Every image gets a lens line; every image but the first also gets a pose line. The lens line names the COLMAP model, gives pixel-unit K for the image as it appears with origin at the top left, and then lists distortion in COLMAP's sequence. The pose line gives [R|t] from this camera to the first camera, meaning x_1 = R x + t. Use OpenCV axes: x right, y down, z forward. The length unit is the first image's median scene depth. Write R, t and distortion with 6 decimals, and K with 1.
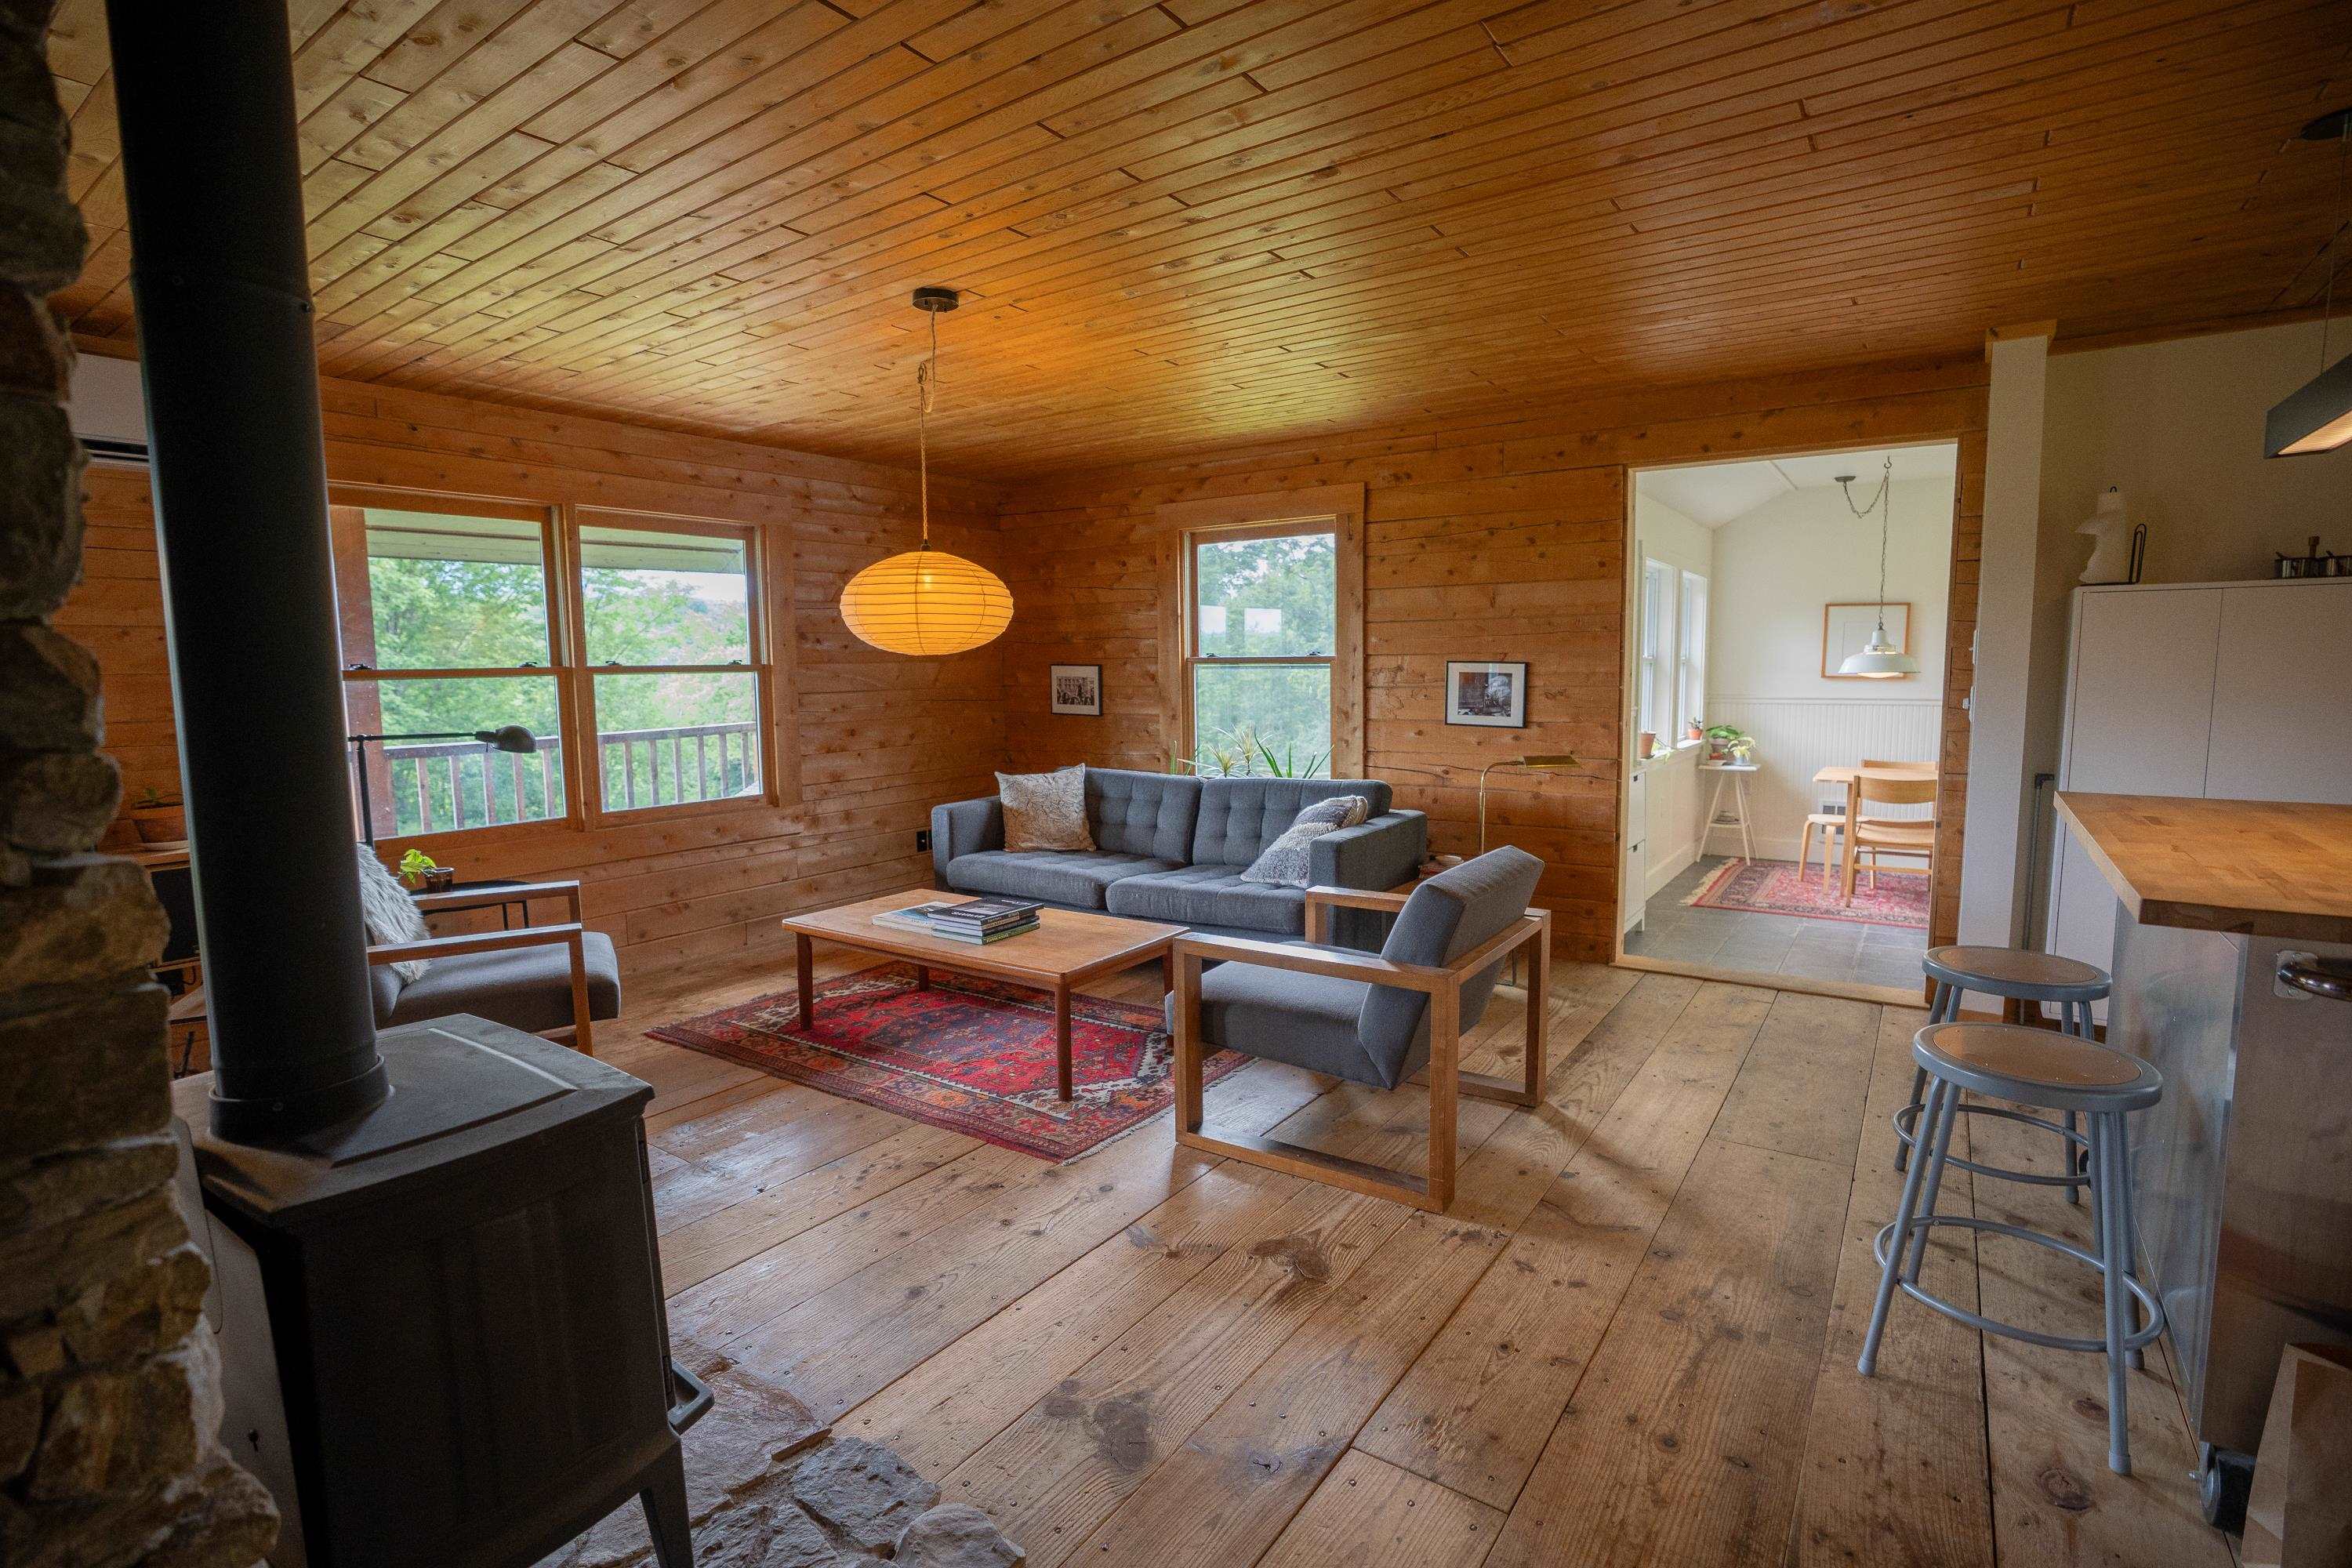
lens RADIAL K [[1092.7, 0, 1183.5], [0, 1092.7, 788.1], [0, 0, 1]] dist [-0.019352, 0.000548]
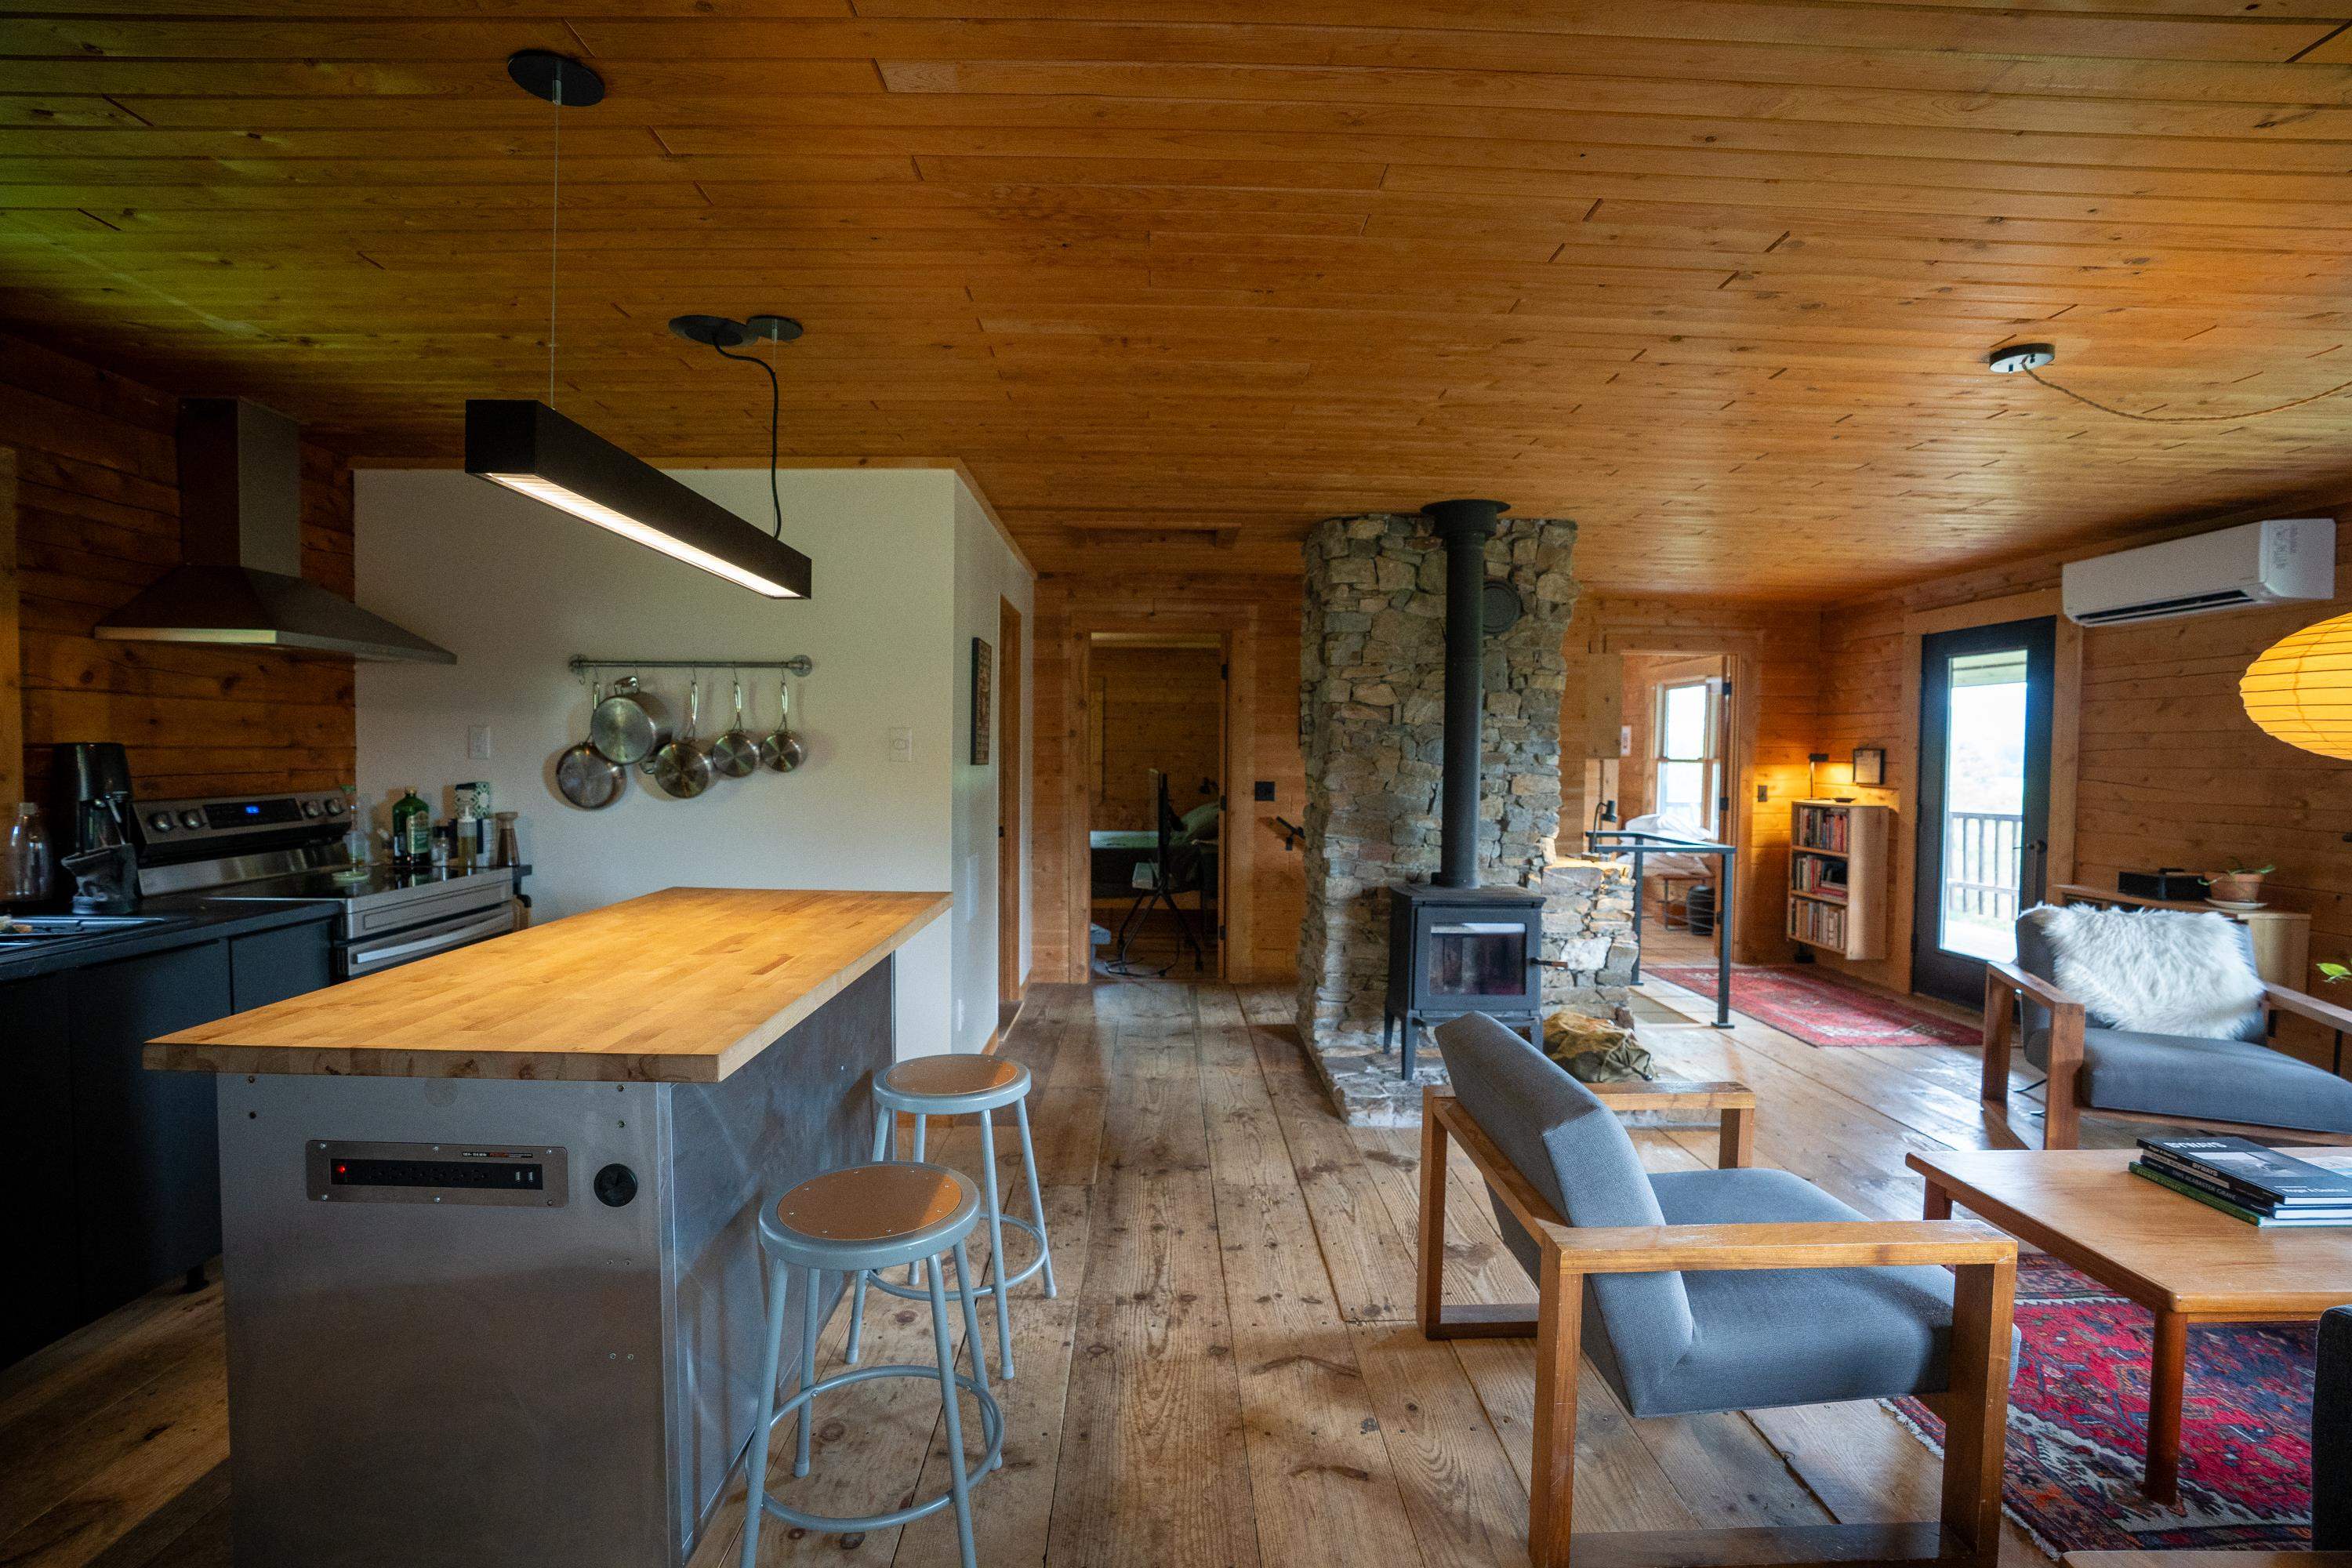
lens RADIAL K [[1092.7, 0, 1164.5], [0, 1092.7, 781.7], [0, 0, 1]] dist [-0.019352, 0.000548]
pose [[-0.814138, 0.019459, -0.580346, 0.386223], [-0.070661, 0.988691, 0.132278, -0.081620], [0.576356, 0.148700, -0.803556, 0.621440]]
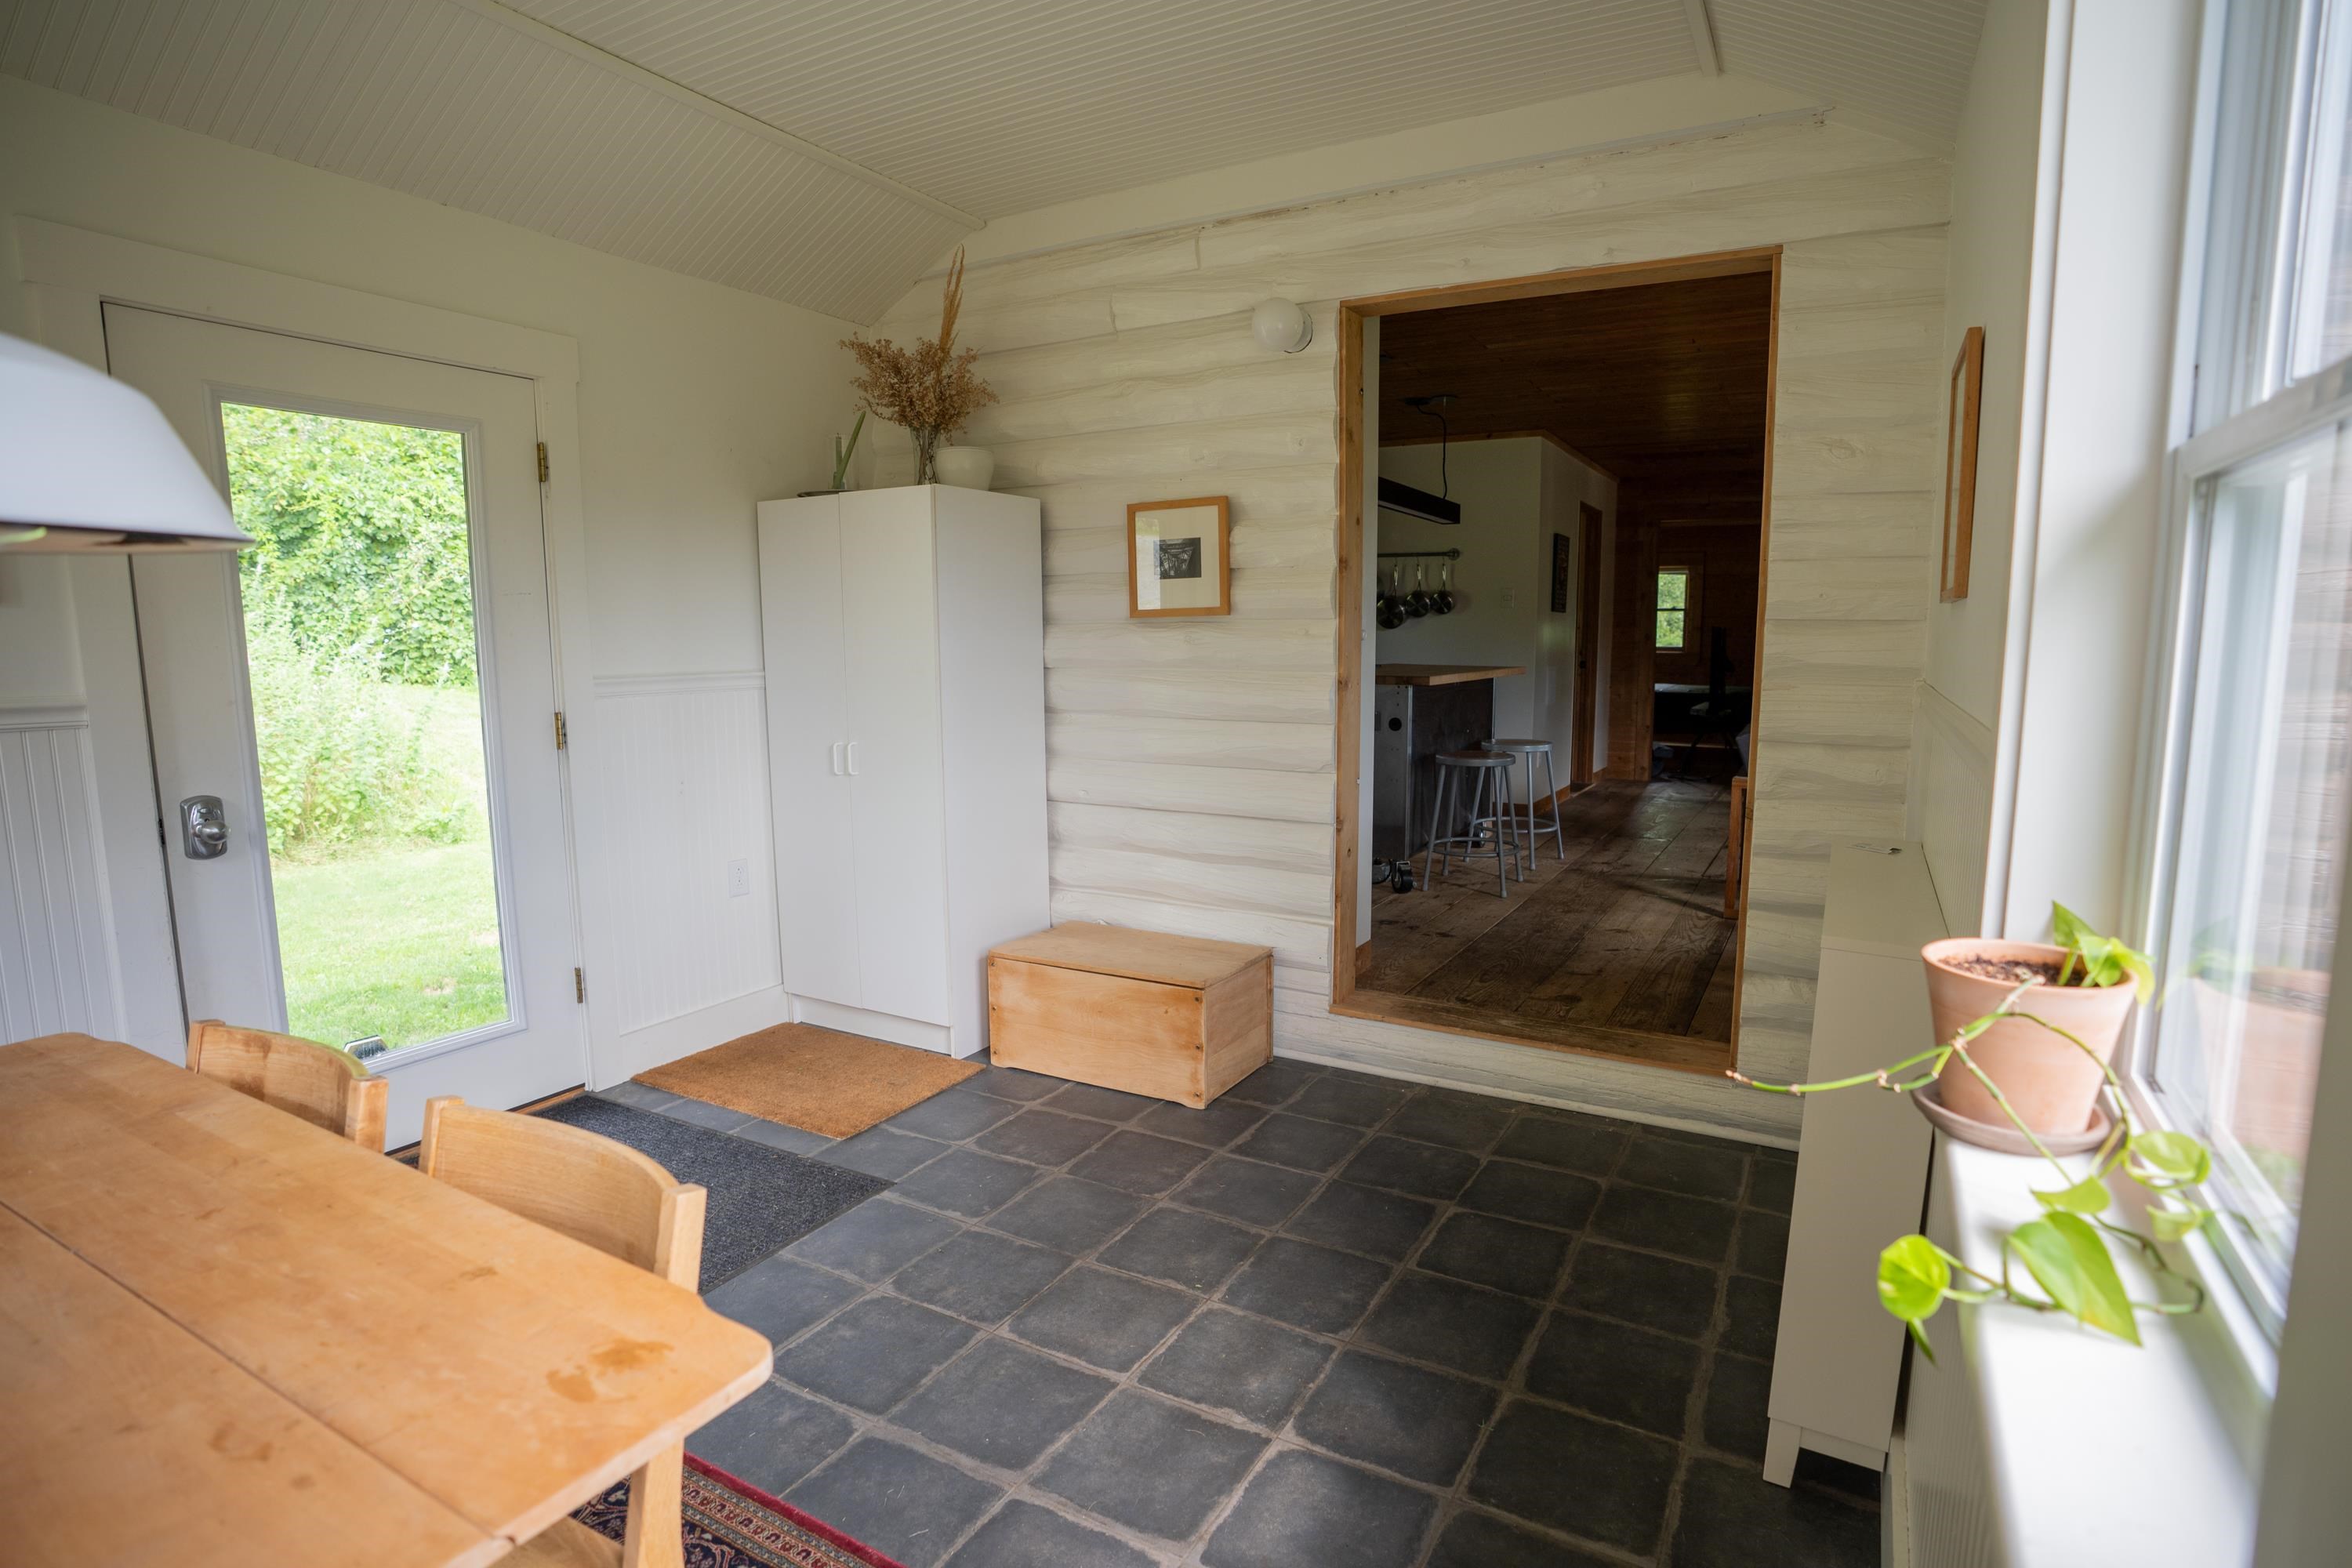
lens RADIAL K [[1242.2, 0, 1198.3], [0, 1242.2, 785.2], [0, 0, 1]] dist [0.003694, 0.000318]
pose [[-0.994508, 0.012590, -0.103898, 0.571353], [-0.012728, 0.970818, 0.239478, -0.118740], [0.103881, 0.239485, -0.965327, 1.196839]]
